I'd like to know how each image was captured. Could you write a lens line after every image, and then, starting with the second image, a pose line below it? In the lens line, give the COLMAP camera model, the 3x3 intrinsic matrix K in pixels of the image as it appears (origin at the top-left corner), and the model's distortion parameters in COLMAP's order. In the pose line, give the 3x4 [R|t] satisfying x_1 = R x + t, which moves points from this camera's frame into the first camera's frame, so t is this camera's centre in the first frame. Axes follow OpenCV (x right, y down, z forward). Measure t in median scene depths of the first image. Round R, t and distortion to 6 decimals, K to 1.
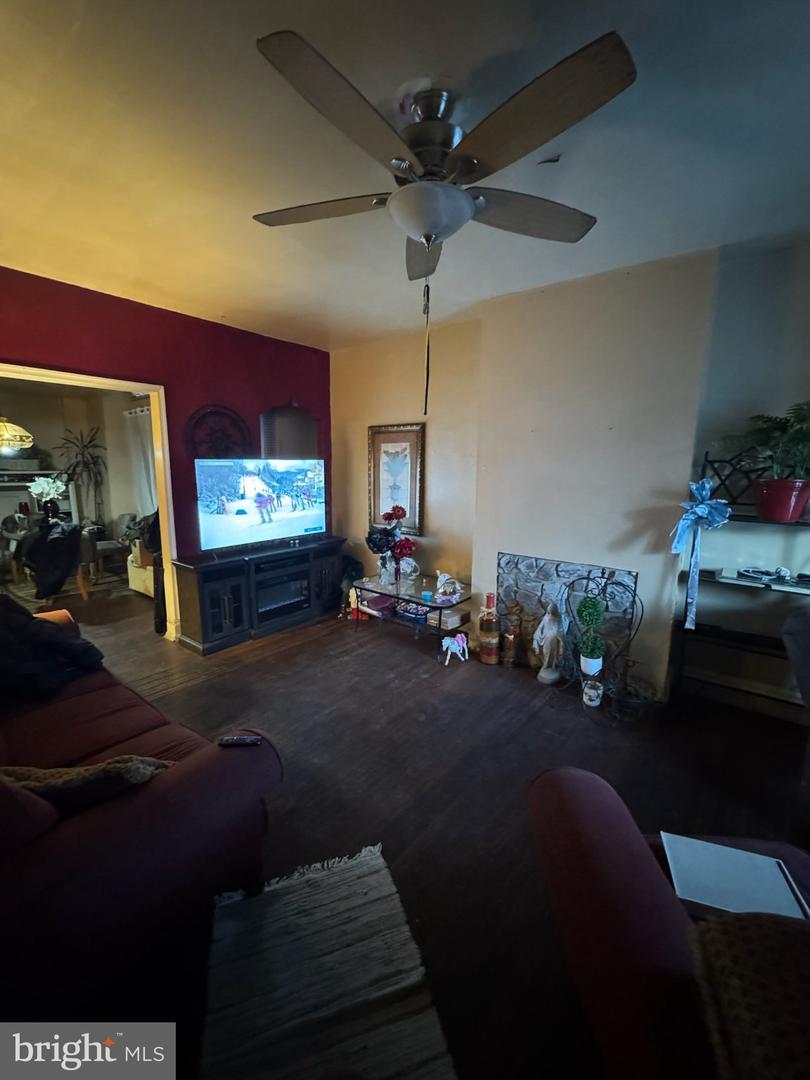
lens RADIAL K [[432.8, 0, 403.3], [0, 432.8, 541.9], [0, 0, 1]] dist [0.003089, -0.000155]
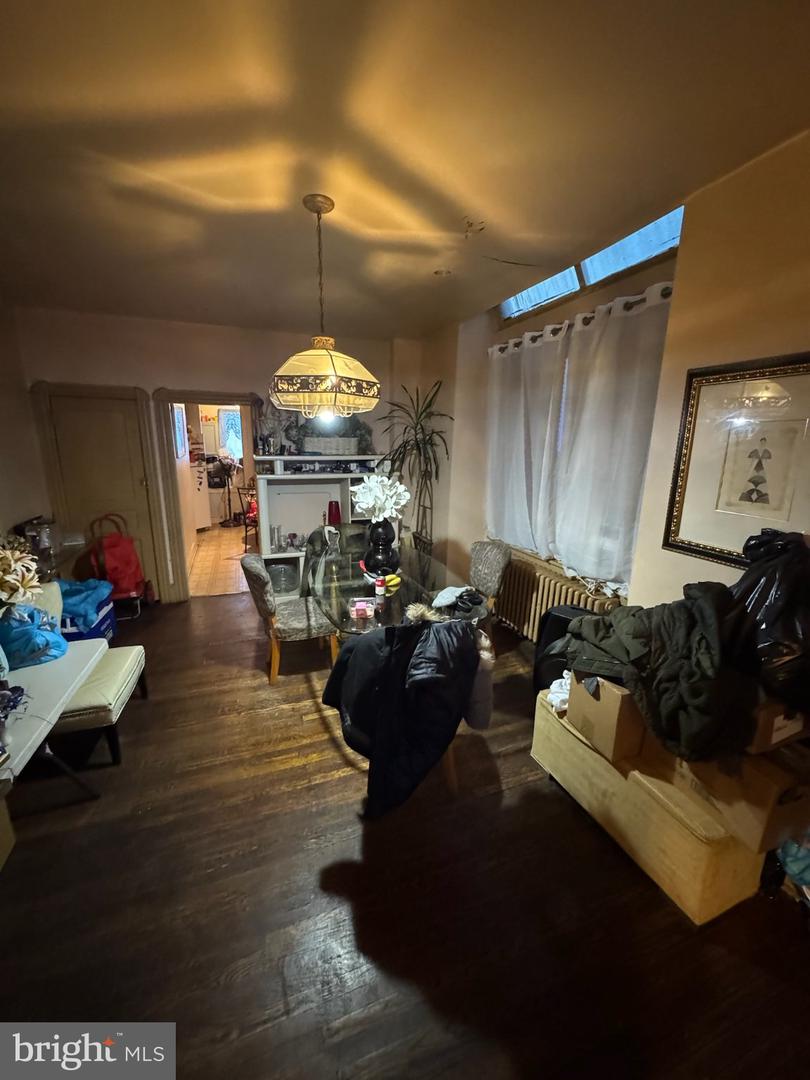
lens RADIAL K [[432.8, 0, 406.7], [0, 432.8, 541.7], [0, 0, 1]] dist [0.003089, -0.000155]
pose [[0.865389, 0.114721, -0.487792, -0.593959], [-0.087407, 0.993076, 0.078488, -0.124059], [0.493418, -0.025287, 0.869424, 0.630530]]
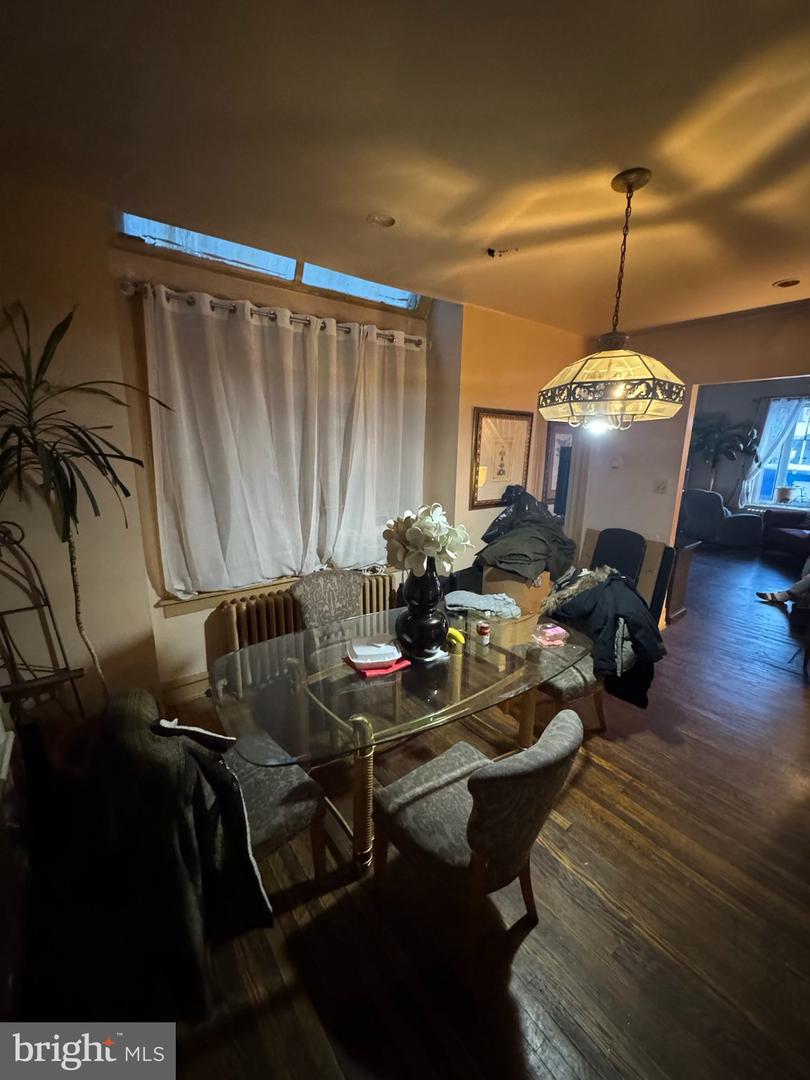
lens RADIAL K [[432.8, 0, 405.1], [0, 432.8, 541.6], [0, 0, 1]] dist [0.003089, -0.000155]
pose [[0.233783, -0.221319, 0.946765, -1.636032], [0.153556, 0.969932, 0.188817, -0.247121], [-0.960087, 0.101239, 0.260738, 1.239625]]
